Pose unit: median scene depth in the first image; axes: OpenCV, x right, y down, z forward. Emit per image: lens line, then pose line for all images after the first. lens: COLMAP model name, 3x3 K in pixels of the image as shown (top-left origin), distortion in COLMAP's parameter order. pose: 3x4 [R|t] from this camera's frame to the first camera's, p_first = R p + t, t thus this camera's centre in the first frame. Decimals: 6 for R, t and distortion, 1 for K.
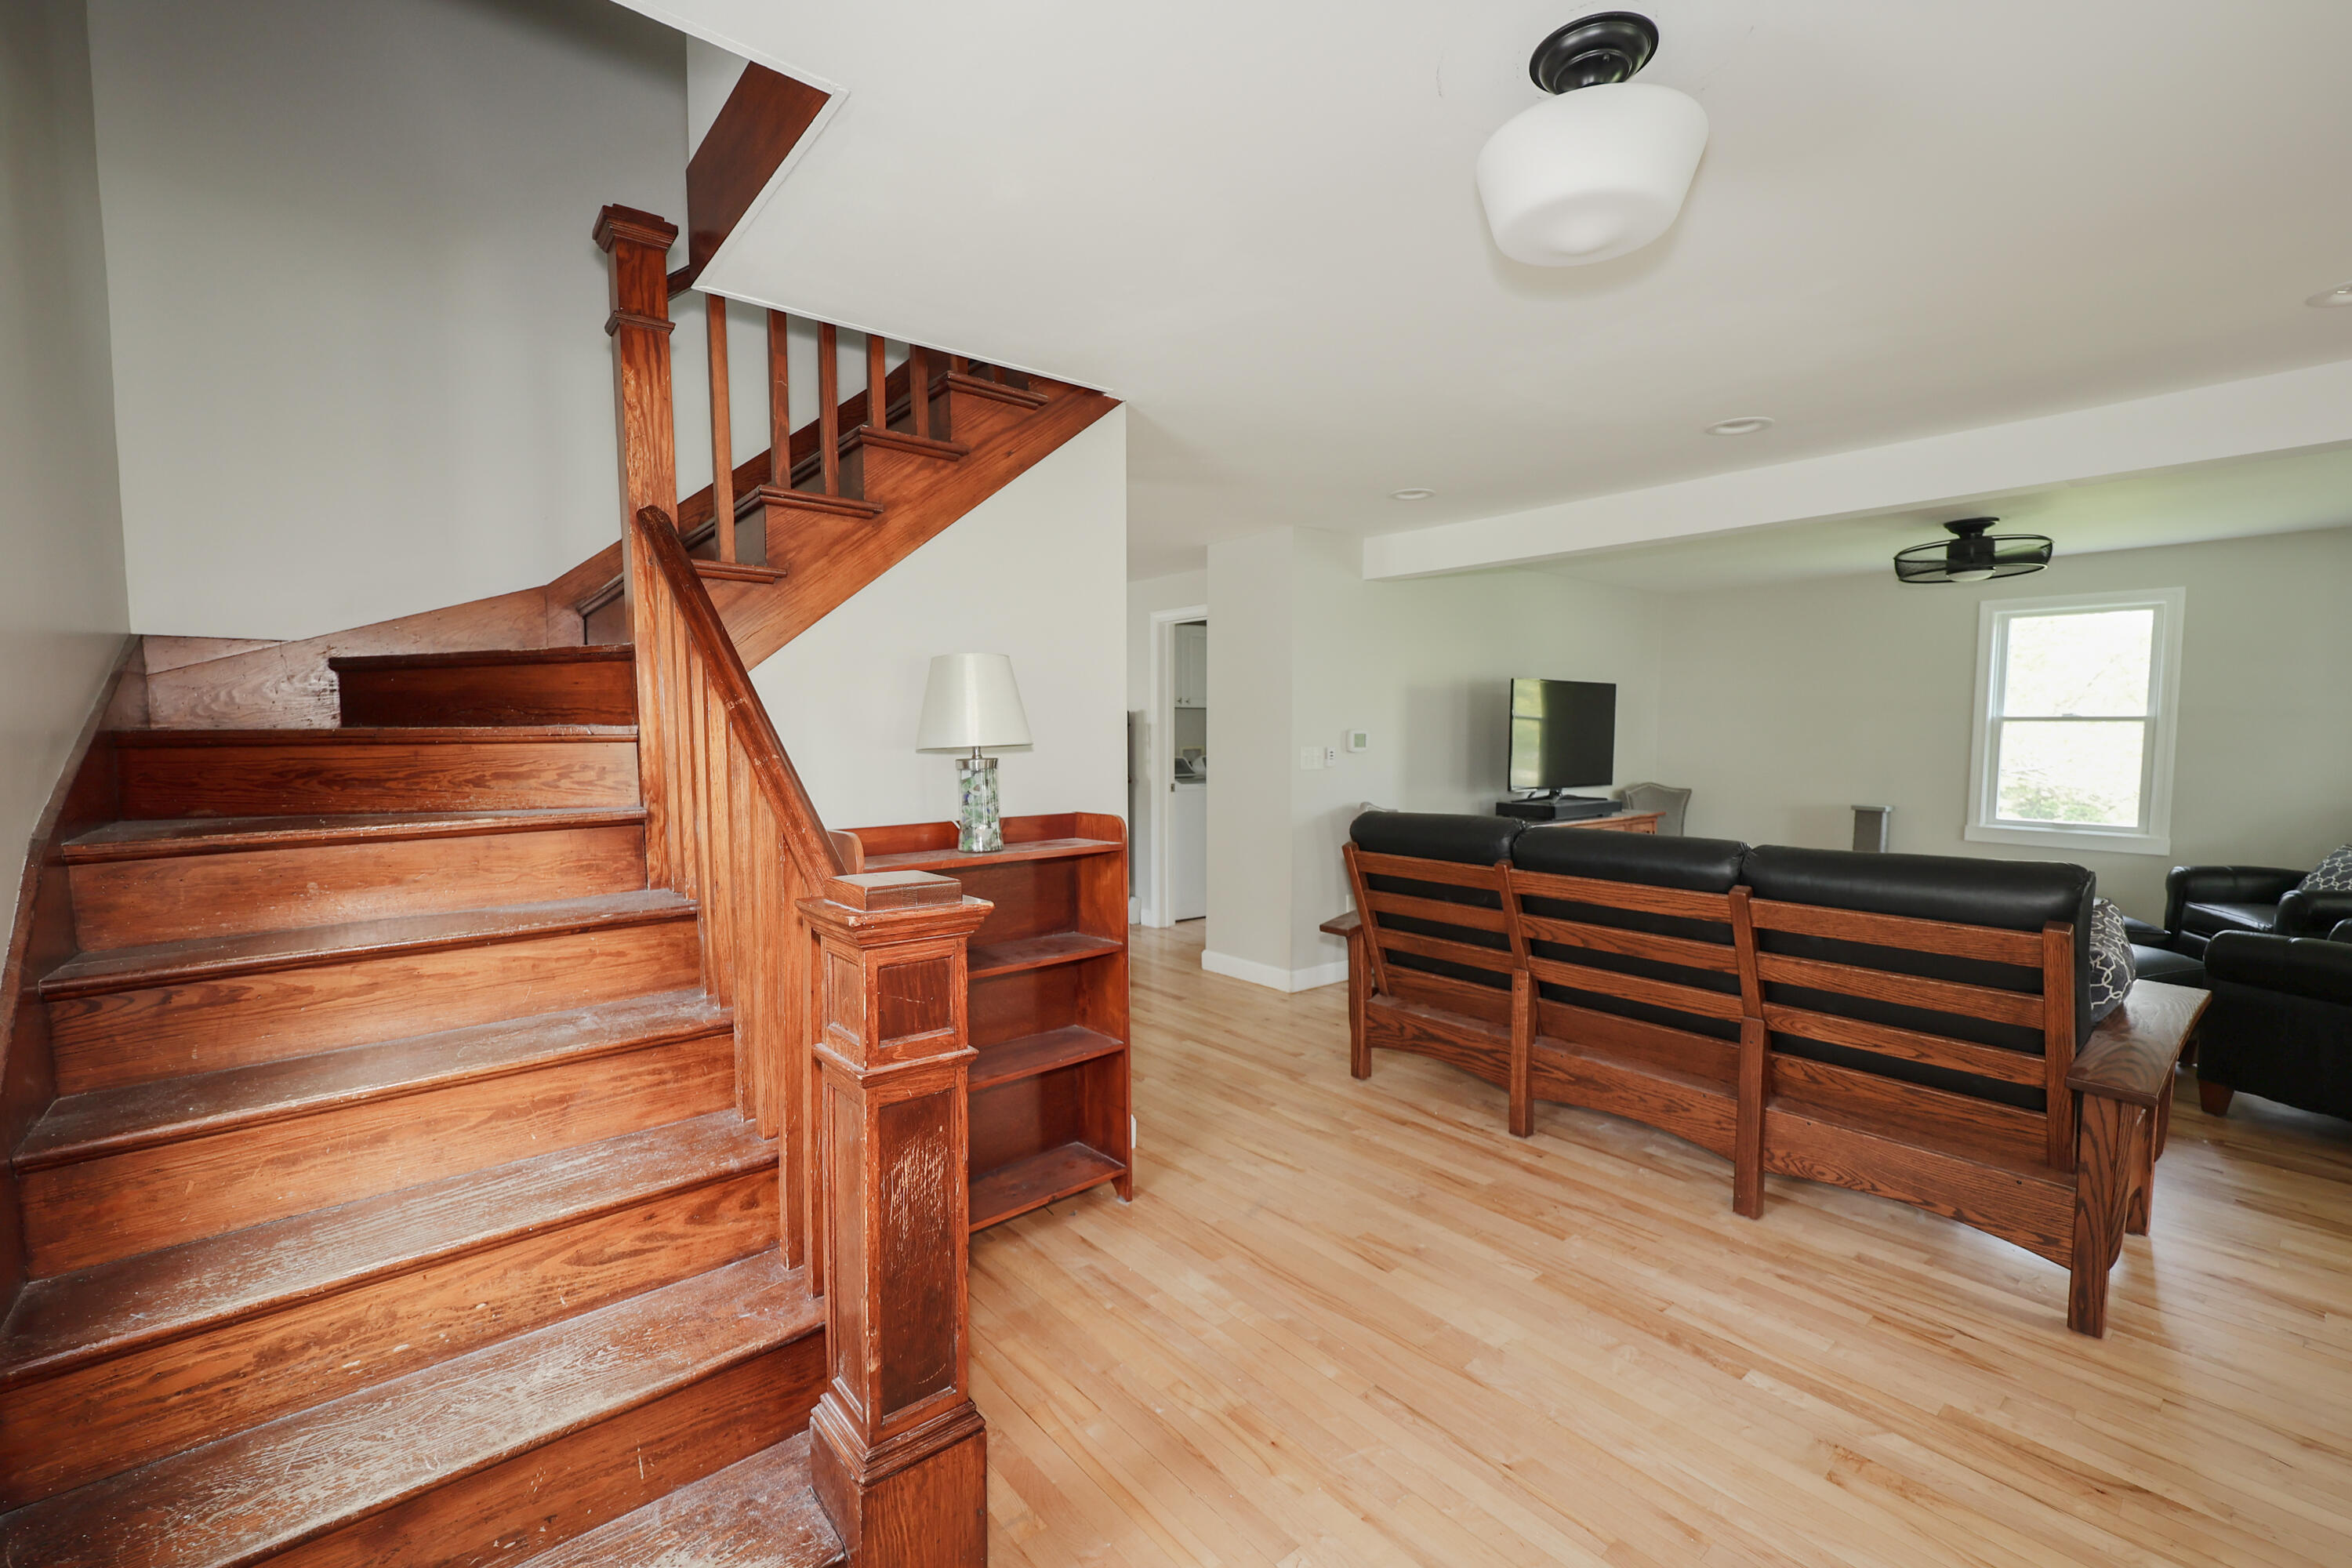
lens RADIAL K [[1004.4, 0, 1166.1], [0, 1004.4, 798.1], [0, 0, 1]] dist [-0.006578, 0.001617]
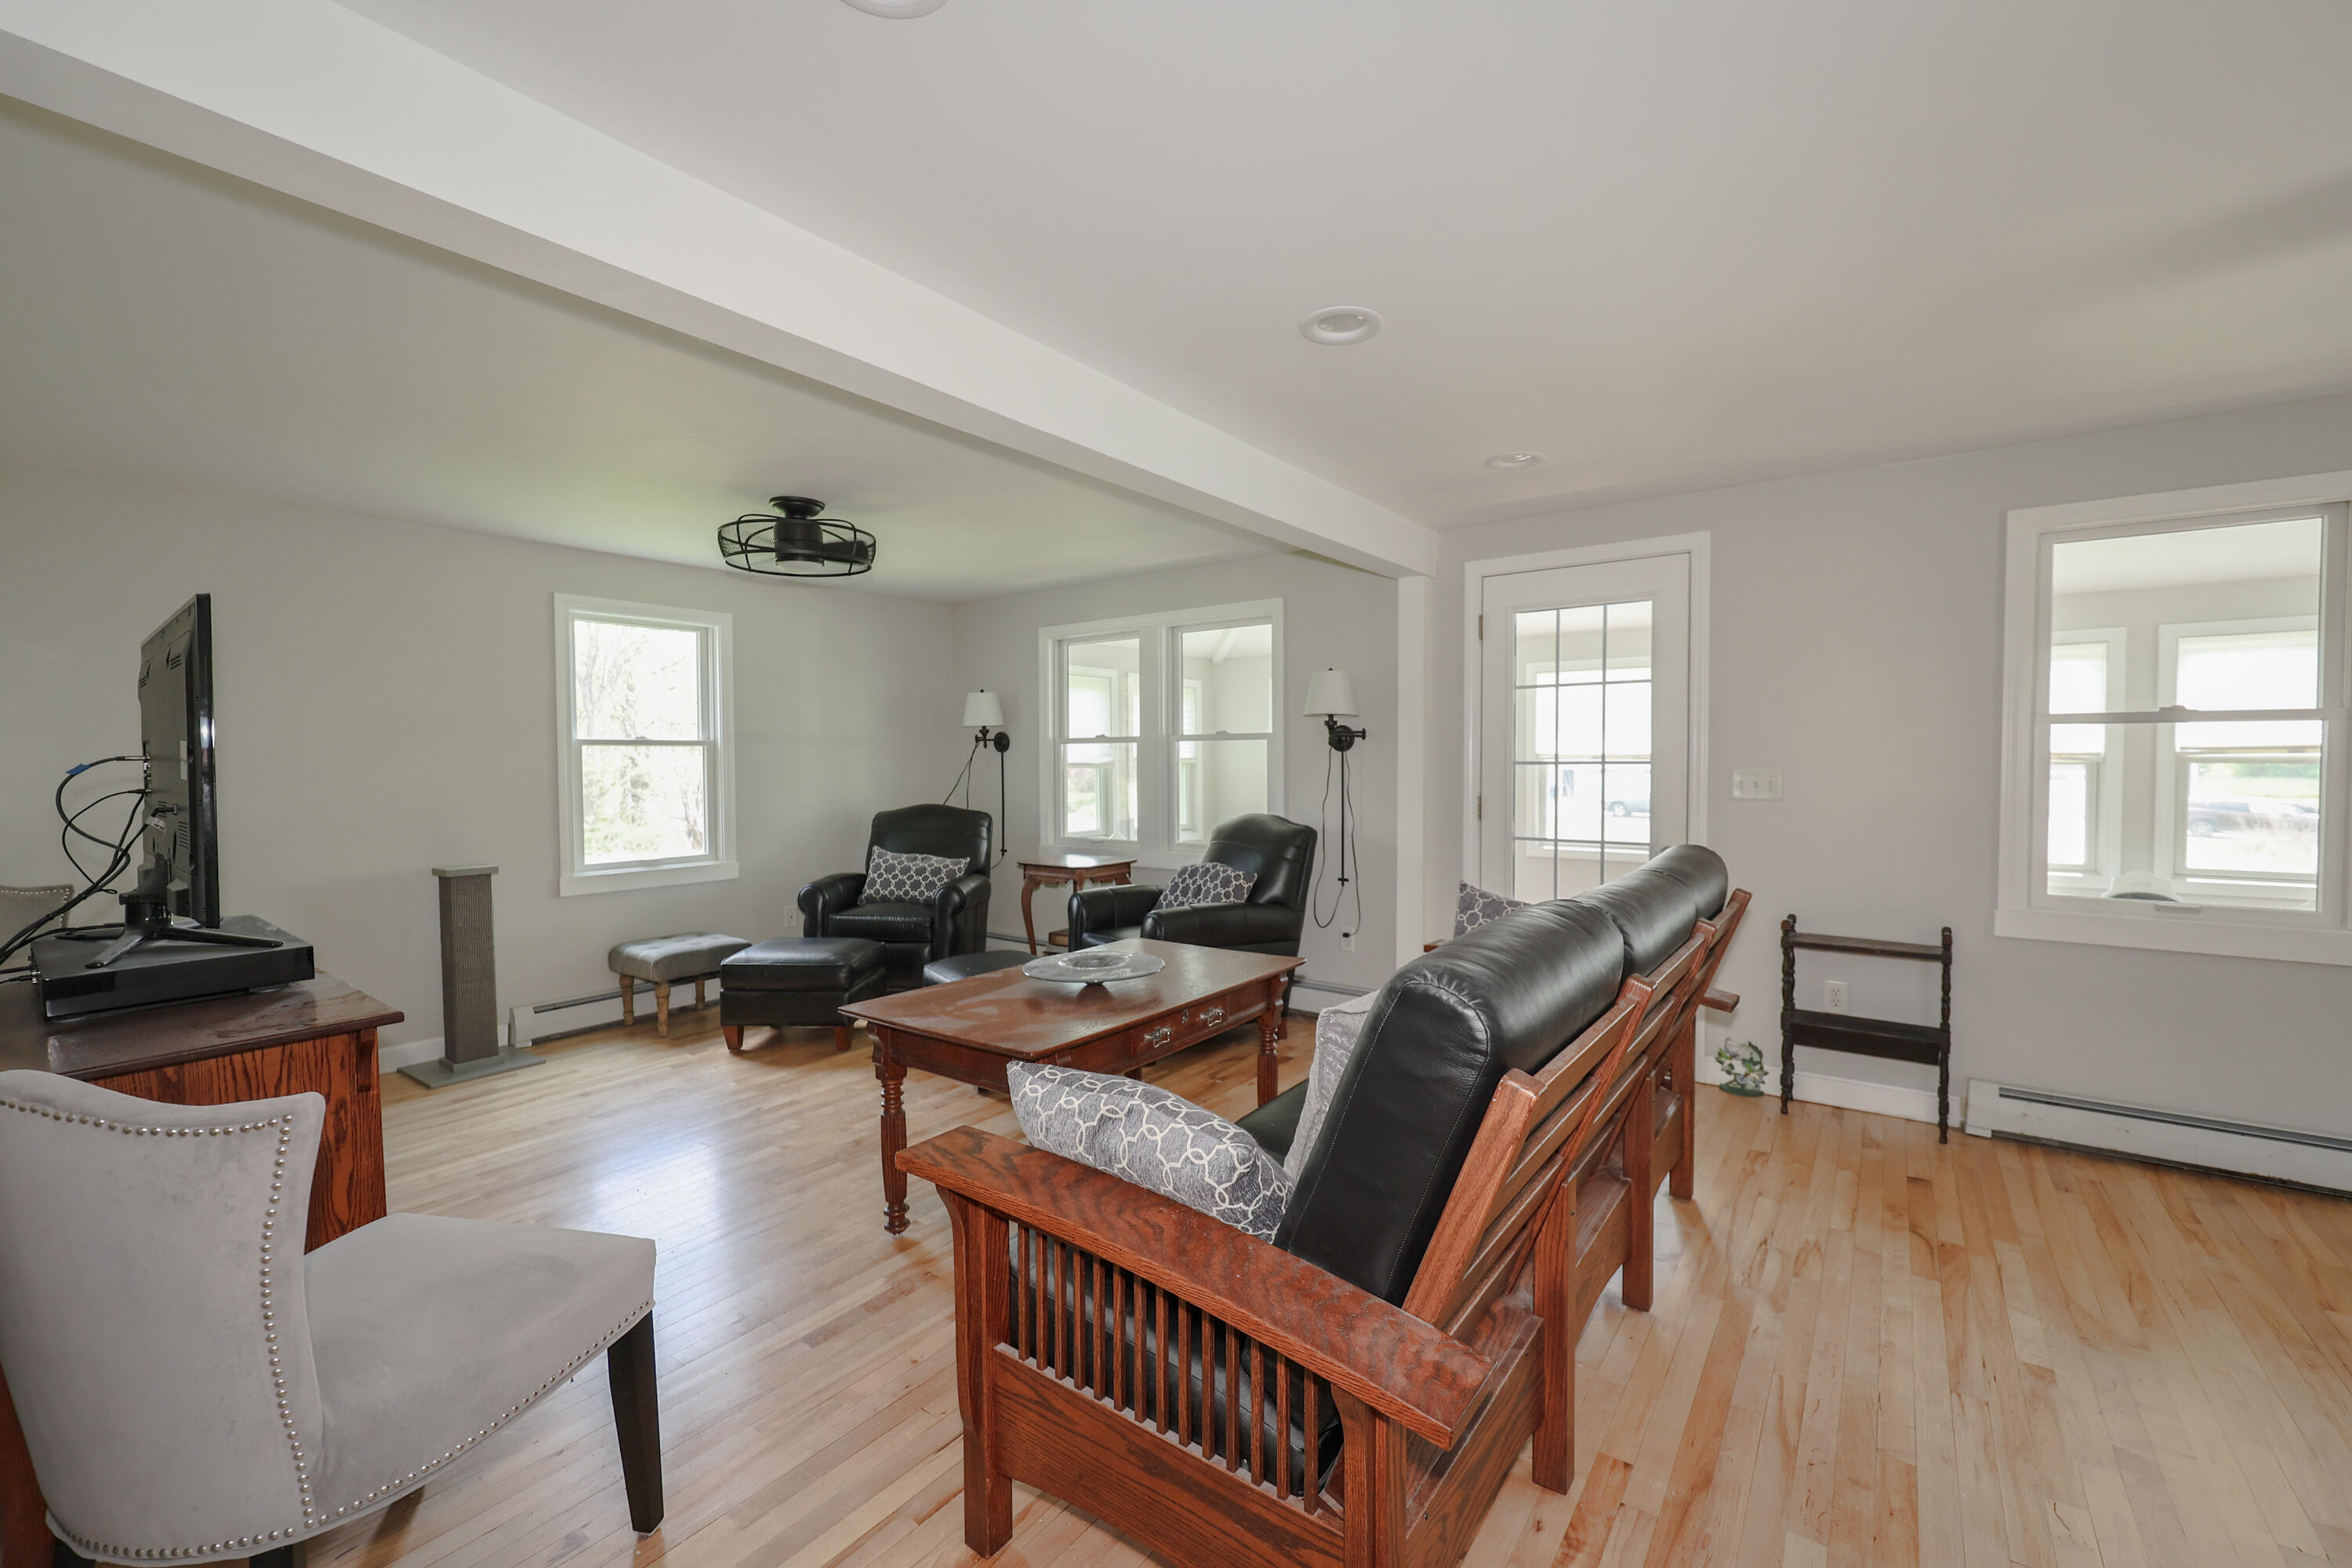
lens RADIAL K [[967.9, 0, 1158.5], [0, 967.9, 782.2], [0, 0, 1]] dist [-0.012798, 0.000735]
pose [[-0.254783, -0.016620, 0.966855, -0.081900], [0.068956, 0.996995, 0.035309, -0.069993], [-0.964536, 0.075666, -0.252871, 1.322861]]
